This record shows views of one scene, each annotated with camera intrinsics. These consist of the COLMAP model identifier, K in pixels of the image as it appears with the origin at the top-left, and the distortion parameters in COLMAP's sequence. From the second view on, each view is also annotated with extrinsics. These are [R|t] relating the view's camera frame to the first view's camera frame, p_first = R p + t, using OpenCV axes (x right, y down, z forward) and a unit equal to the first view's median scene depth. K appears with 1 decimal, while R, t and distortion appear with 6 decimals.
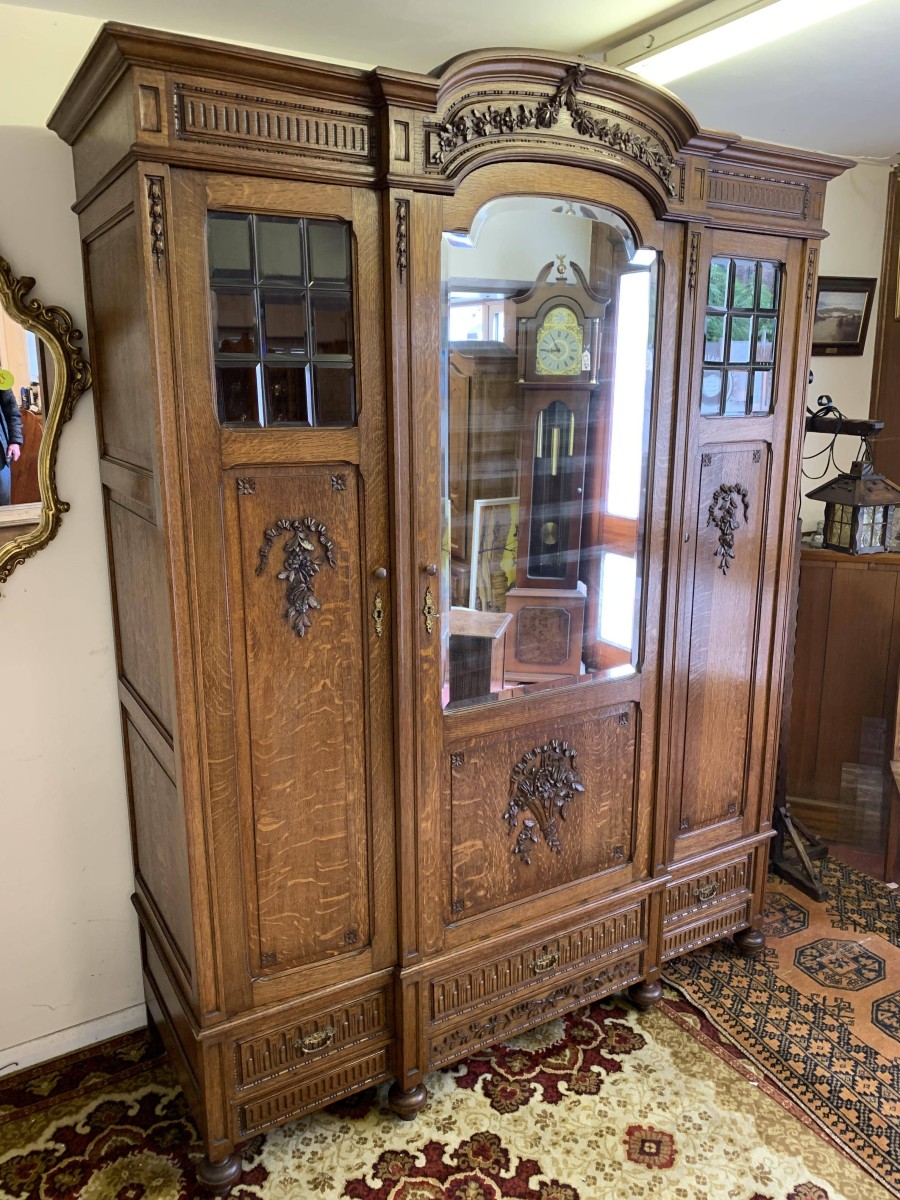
lens RADIAL K [[920.4, 0, 458.6], [0, 920.4, 590.8], [0, 0, 1]] dist [0.018448, -0.017638]
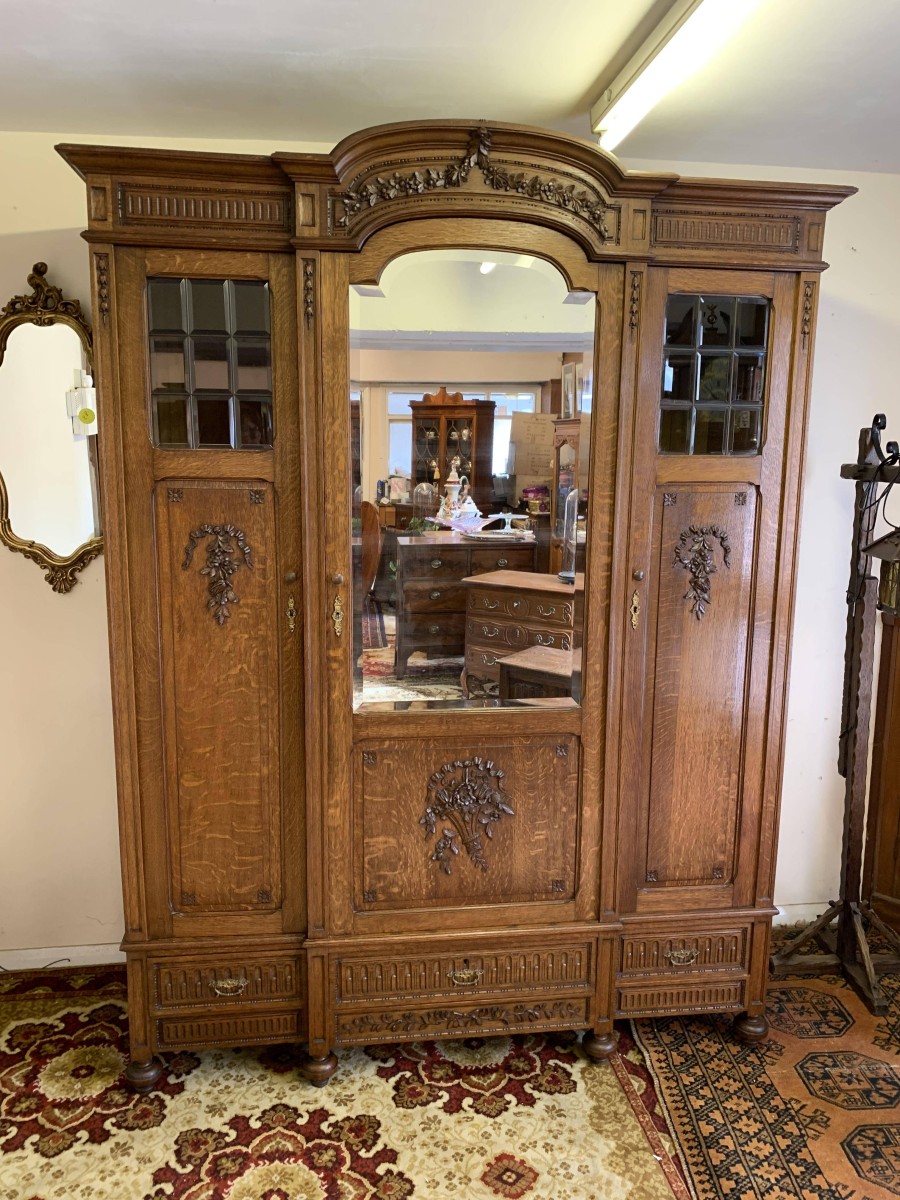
lens RADIAL K [[920.4, 0, 451.4], [0, 920.4, 606.0], [0, 0, 1]] dist [0.018448, -0.017638]
pose [[0.918105, 0.076340, -0.388916, 0.485992], [-0.099187, 0.994305, -0.038977, 0.036143], [0.383726, 0.074360, 0.920448, 0.015262]]
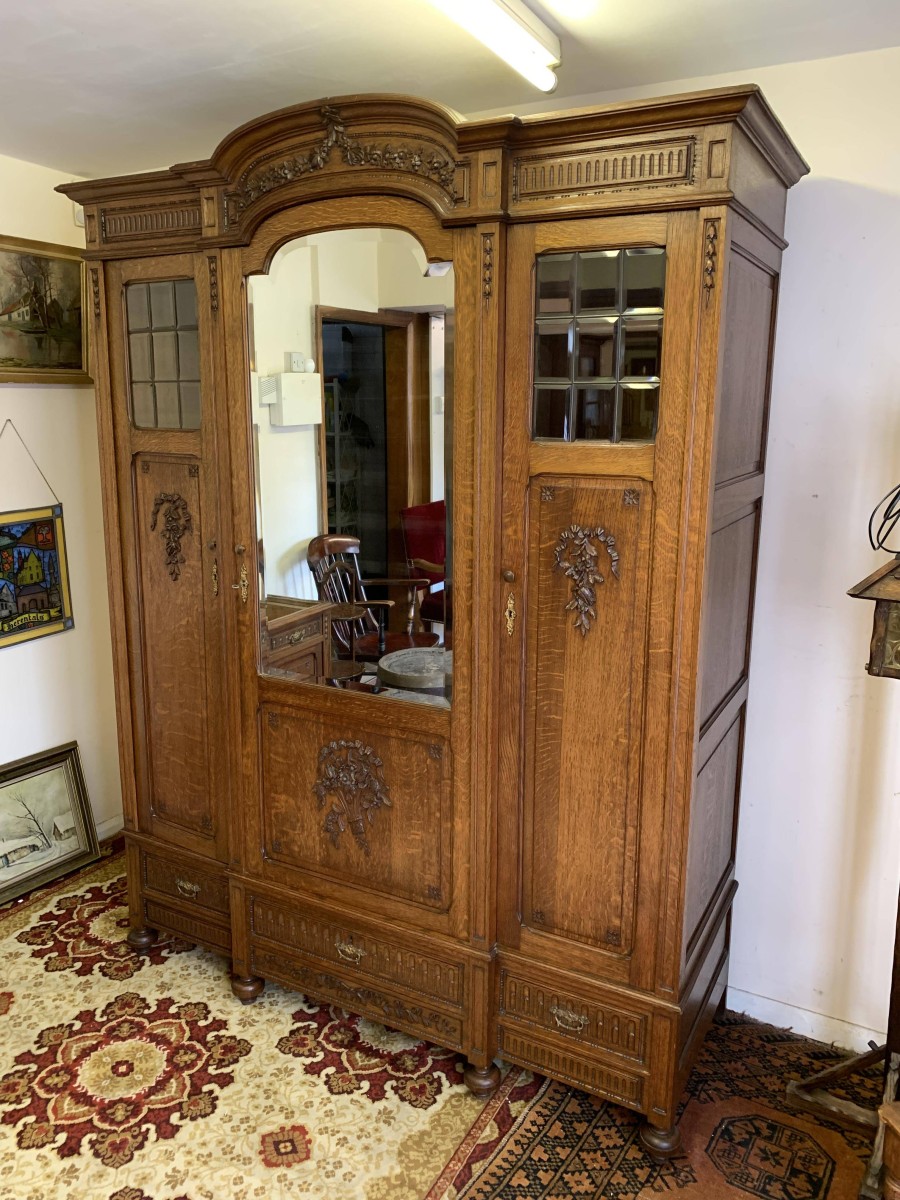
lens RADIAL K [[920.4, 0, 449.7], [0, 920.4, 587.2], [0, 0, 1]] dist [0.018448, -0.017638]
pose [[0.508071, 0.175010, -0.843347, 1.039922], [-0.200165, 0.976323, 0.082016, -0.117341], [0.837733, 0.127139, 0.531073, 0.529170]]
